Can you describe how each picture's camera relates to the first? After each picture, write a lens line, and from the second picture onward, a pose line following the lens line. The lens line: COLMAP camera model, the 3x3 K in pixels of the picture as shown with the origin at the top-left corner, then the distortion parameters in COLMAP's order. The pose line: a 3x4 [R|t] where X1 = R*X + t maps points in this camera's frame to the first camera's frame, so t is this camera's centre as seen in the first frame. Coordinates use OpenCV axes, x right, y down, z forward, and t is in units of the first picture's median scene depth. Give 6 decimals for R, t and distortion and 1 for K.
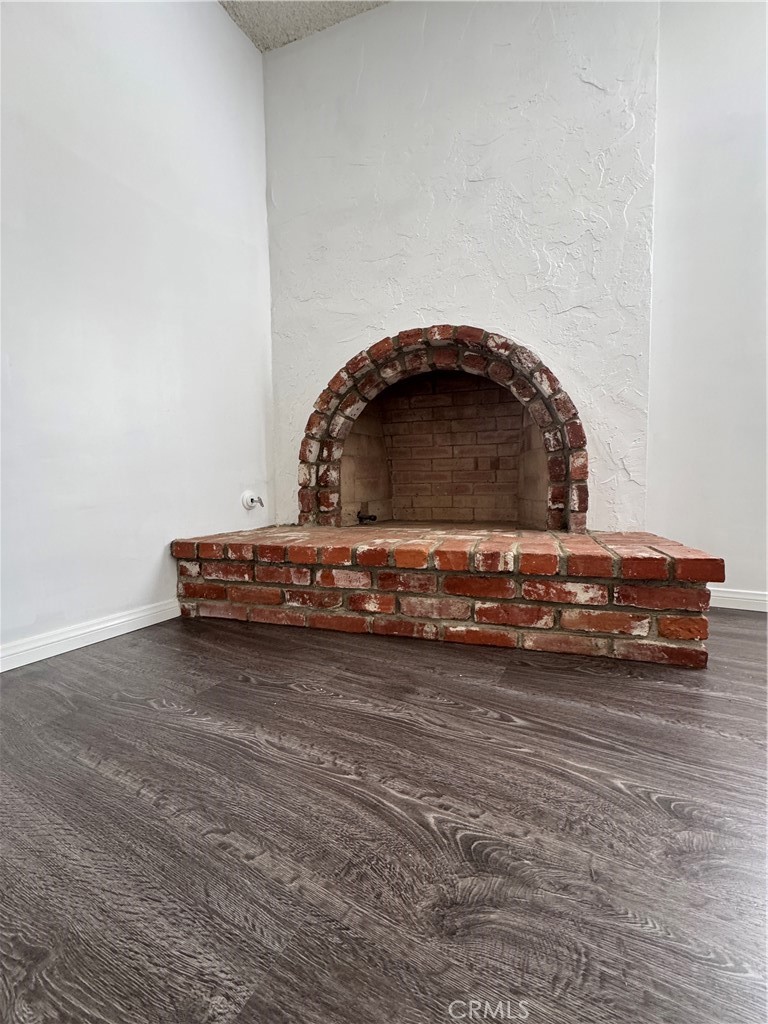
lens RADIAL K [[440.9, 0, 384.0], [0, 440.9, 512.0], [0, 0, 1]] dist [-0.000594, -0.000062]
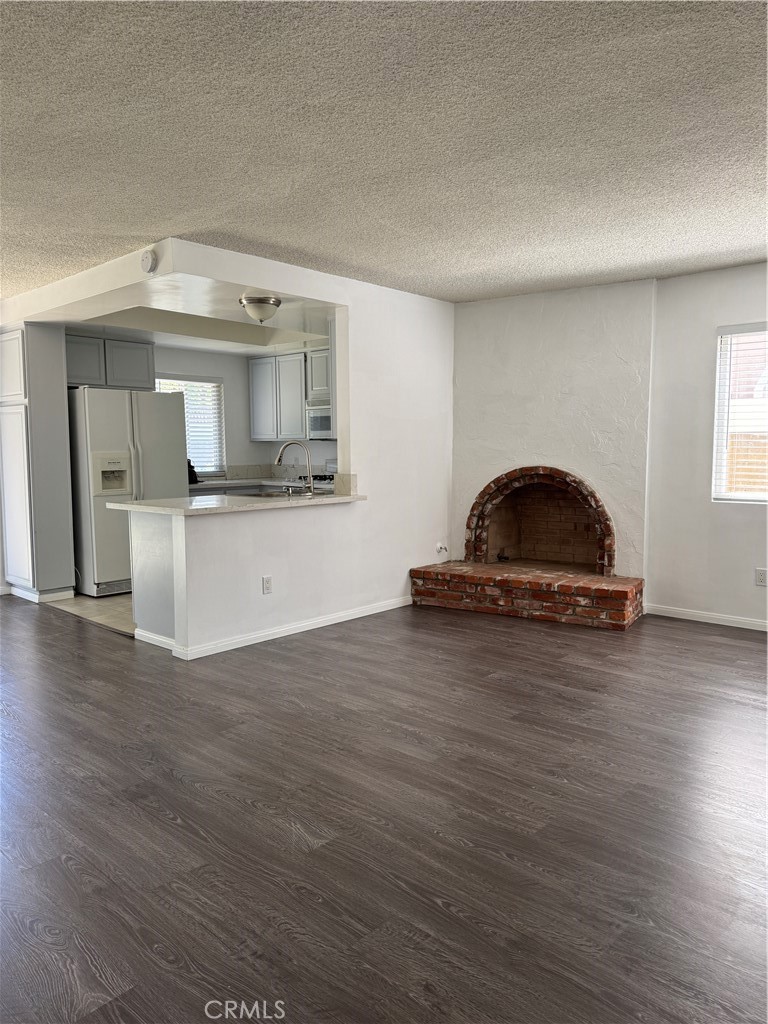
lens RADIAL K [[715.8, 0, 384.0], [0, 715.8, 512.0], [0, 0, 1]] dist [0.177568, -0.227423]
pose [[0.974399, 0.034770, -0.222121, 0.171868], [-0.031310, 0.999328, 0.019082, -0.281874], [0.222635, -0.011639, 0.974832, -2.497212]]
